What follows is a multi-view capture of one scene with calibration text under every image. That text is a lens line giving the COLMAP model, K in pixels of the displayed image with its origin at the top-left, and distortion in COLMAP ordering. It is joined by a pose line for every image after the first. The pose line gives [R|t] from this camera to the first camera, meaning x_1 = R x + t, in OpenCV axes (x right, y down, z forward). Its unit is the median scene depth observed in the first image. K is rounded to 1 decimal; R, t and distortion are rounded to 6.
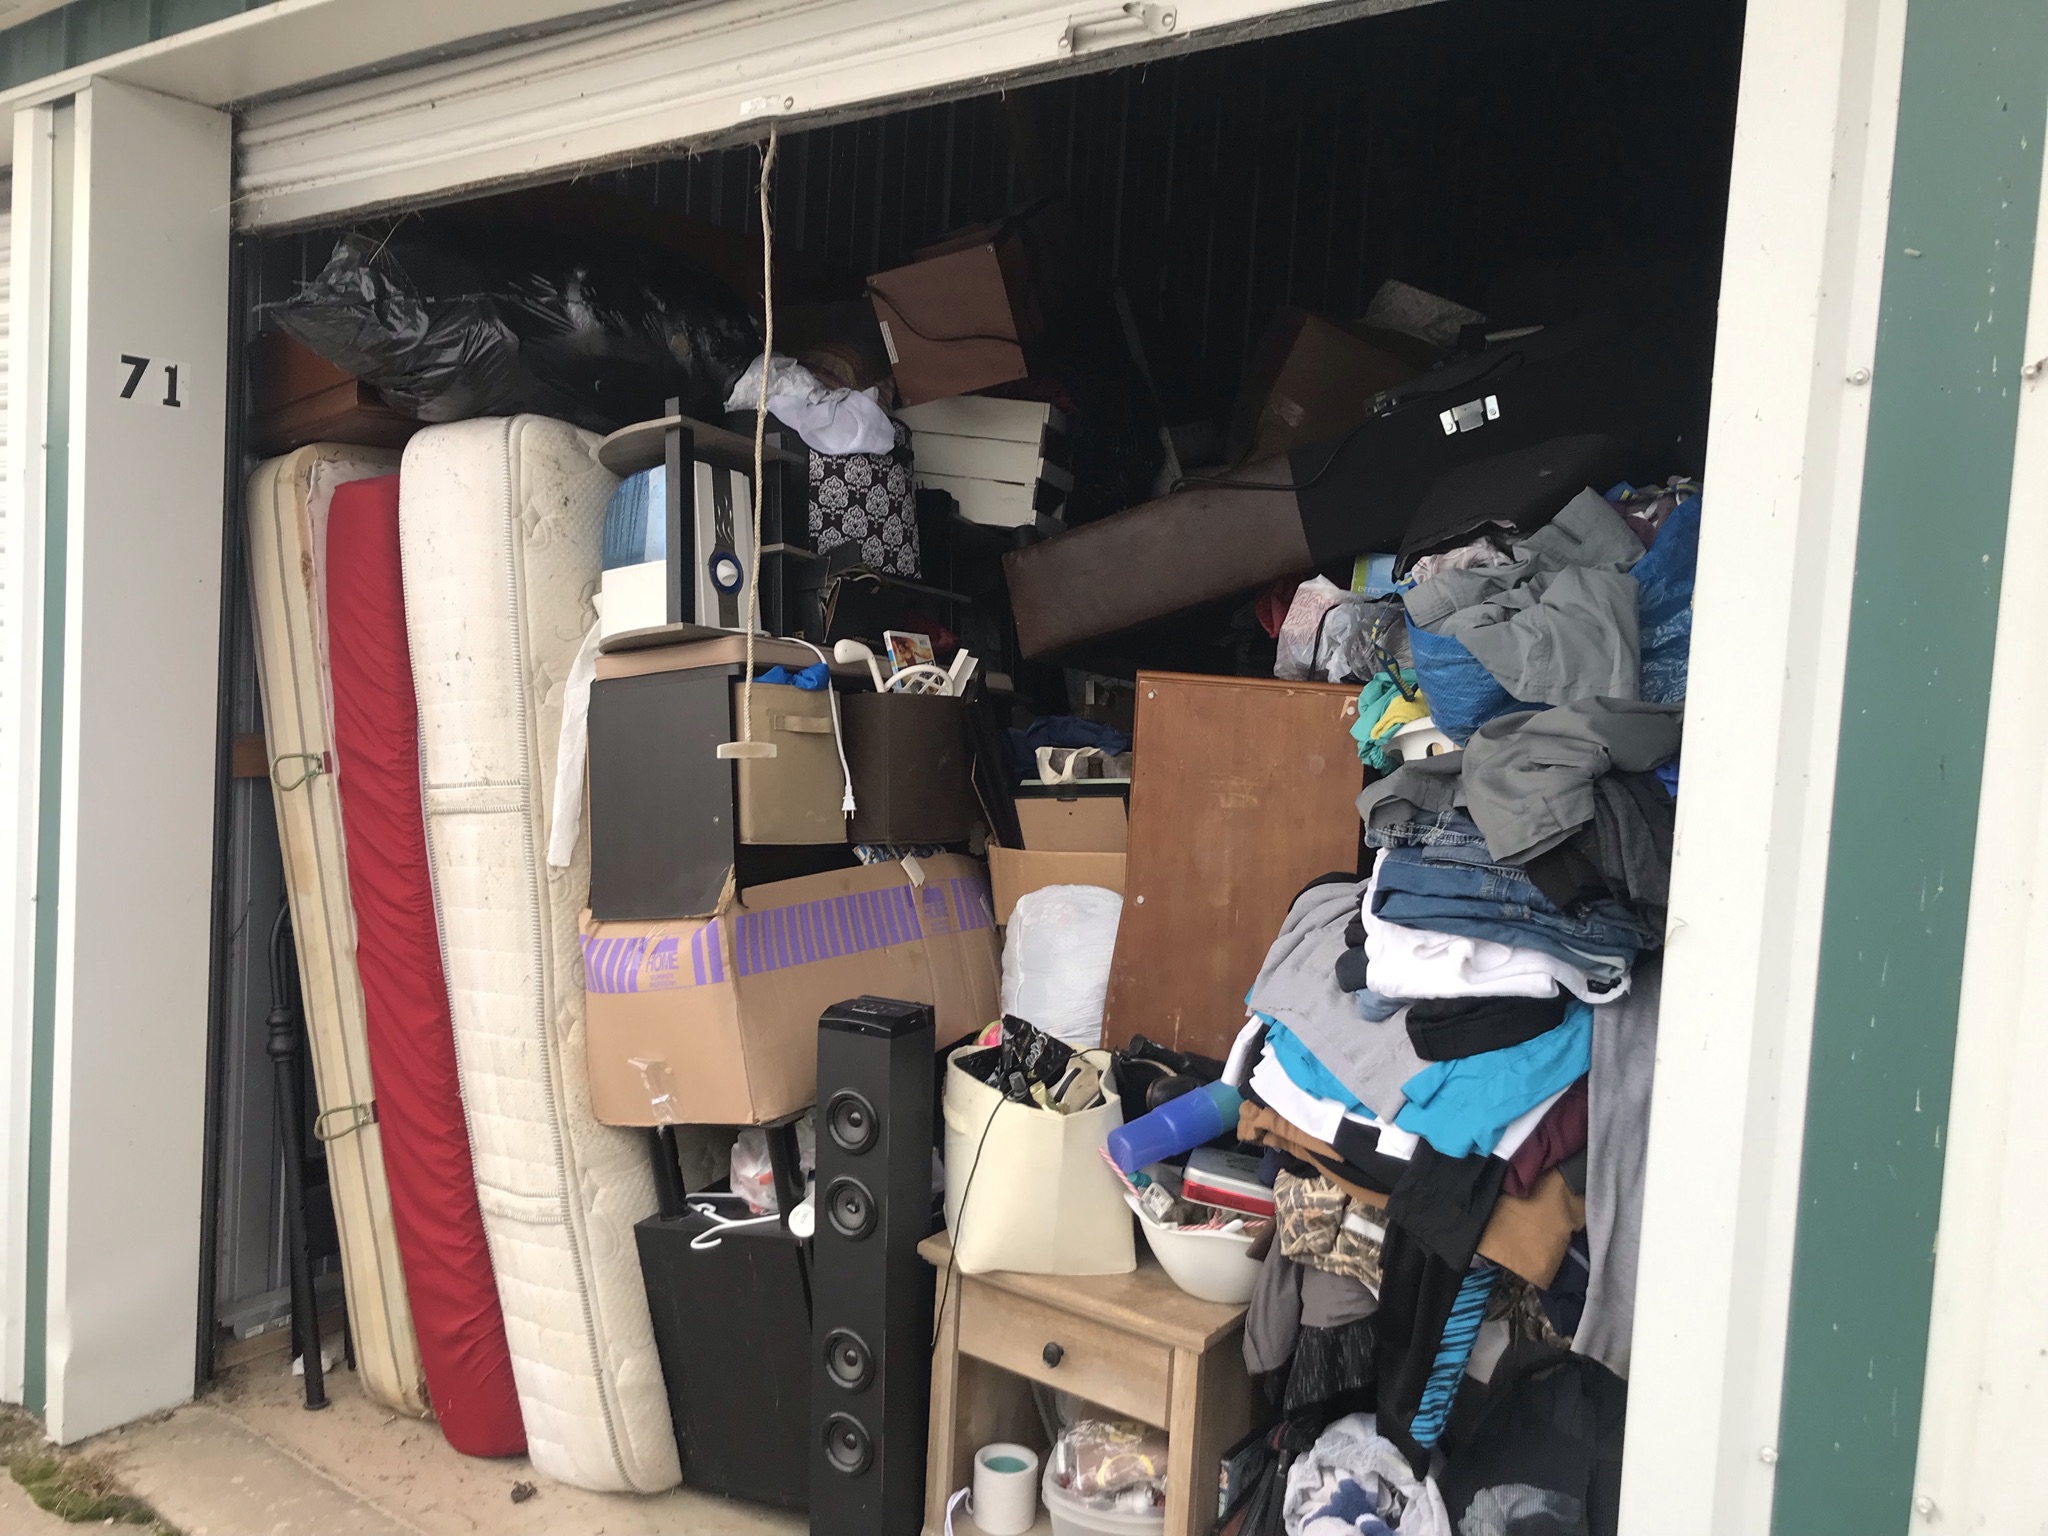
lens RADIAL K [[1656.3, 0, 1027.7], [0, 1656.3, 770.7], [0, 0, 1]] dist [0.039323, 0.001056]
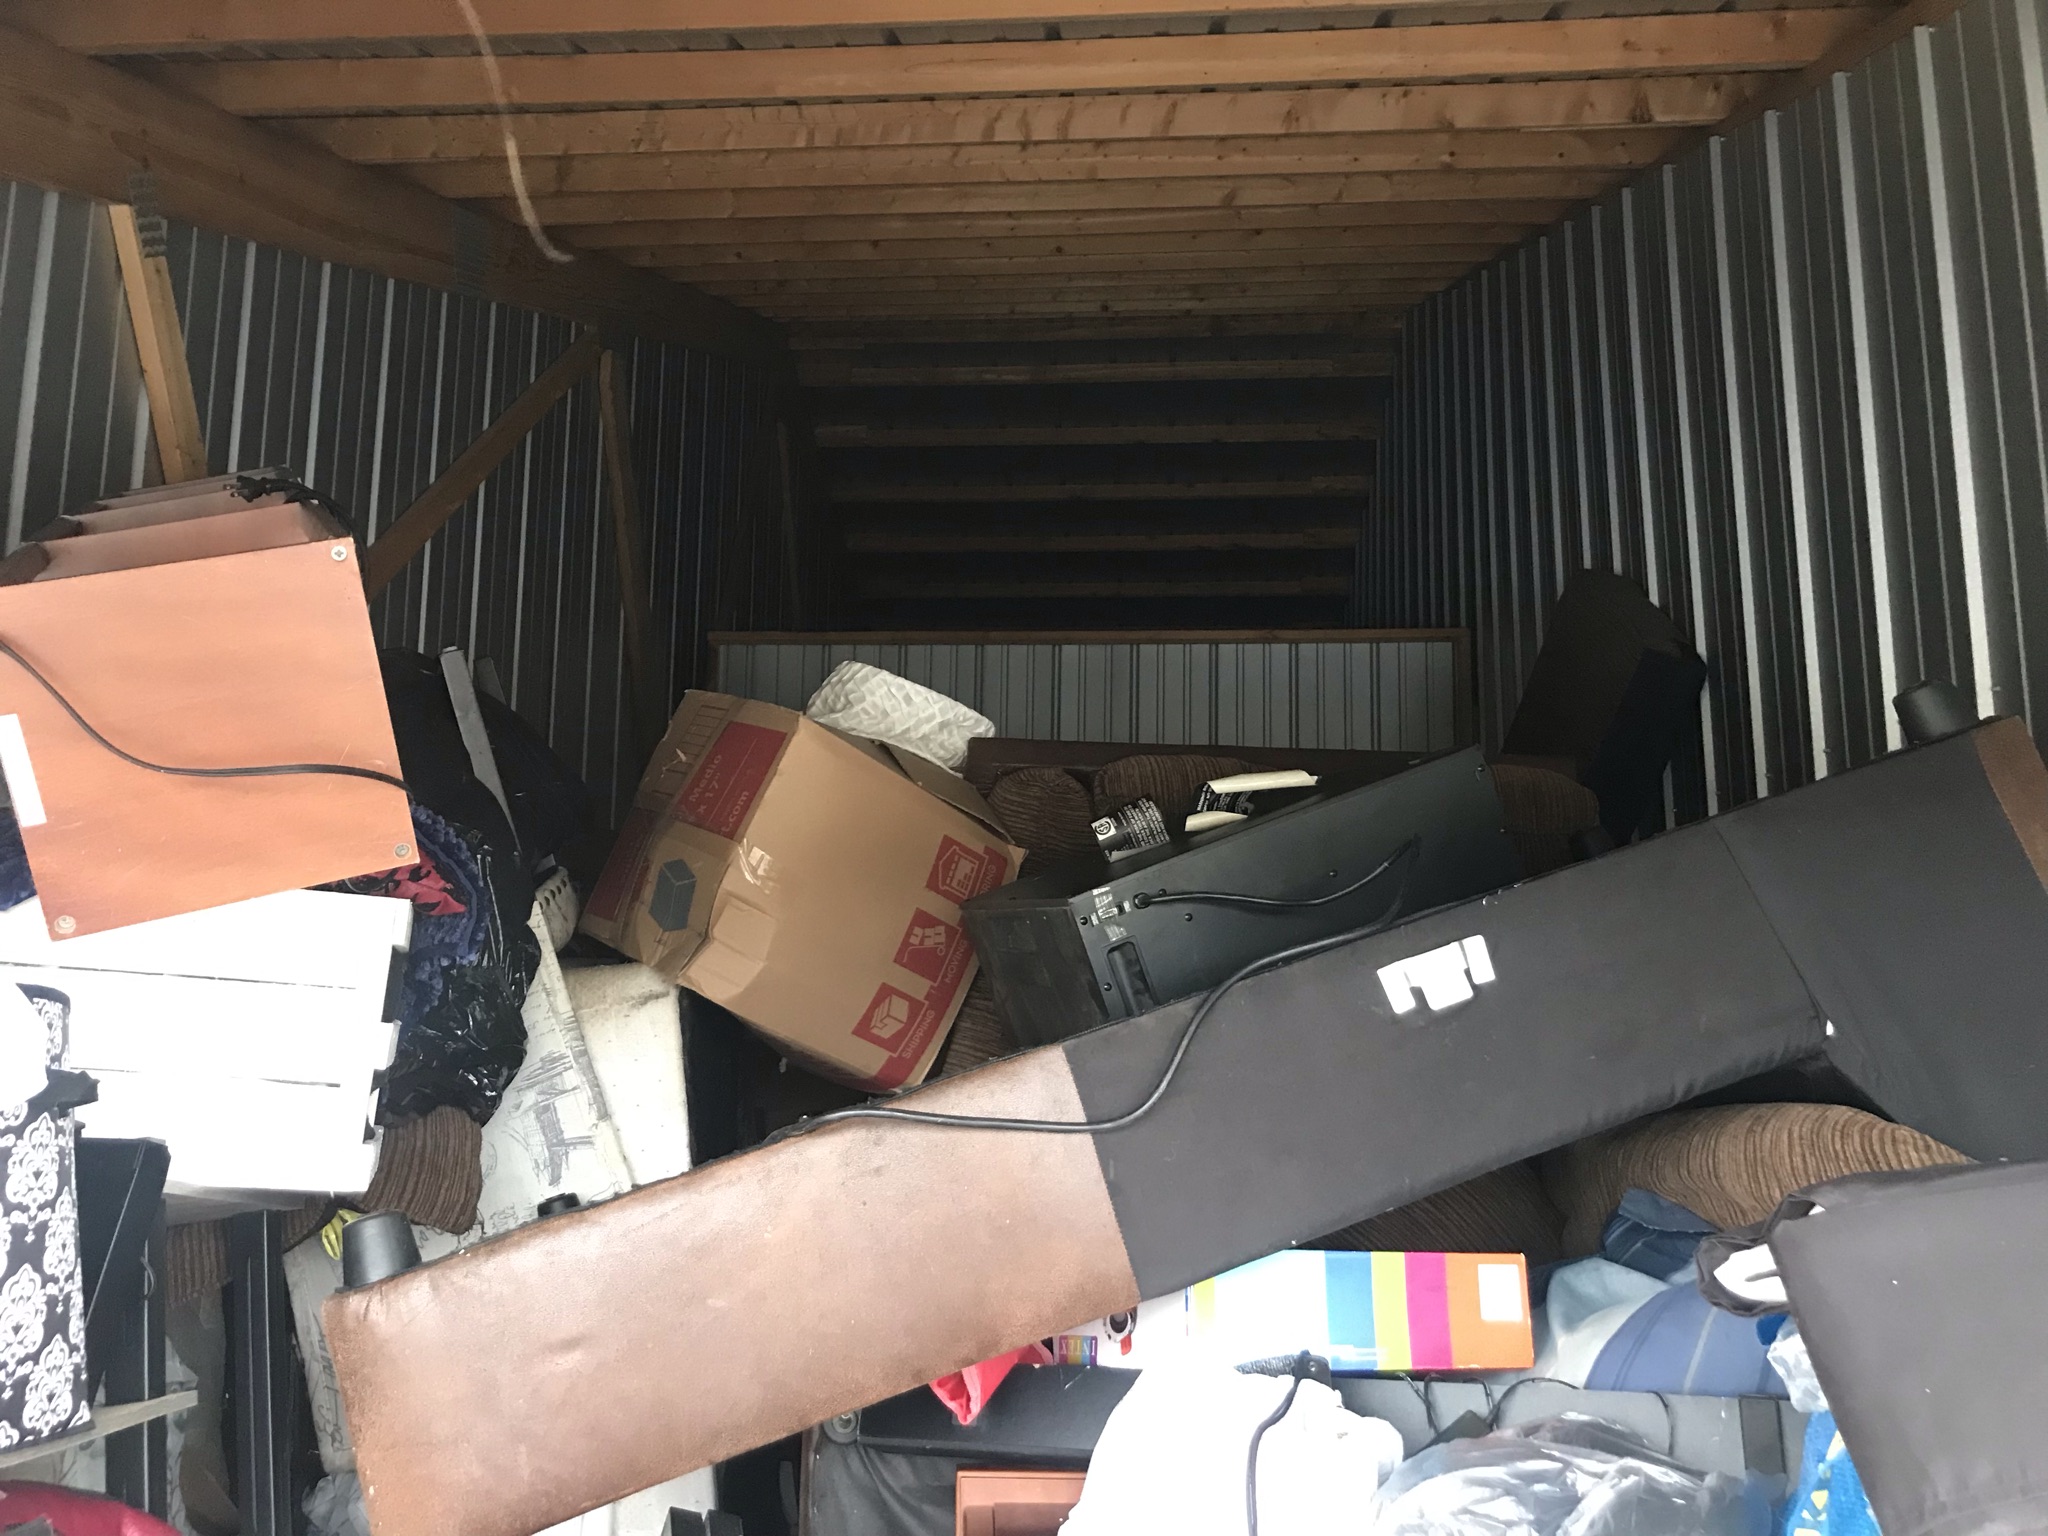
lens RADIAL K [[1656.3, 0, 1025.6], [0, 1656.3, 758.5], [0, 0, 1]] dist [0.039323, 0.001056]
pose [[0.850821, 0.029704, 0.524615, -0.089062], [0.081595, 0.978821, -0.187752, -0.173929], [-0.519081, 0.202550, 0.830378, 0.575167]]
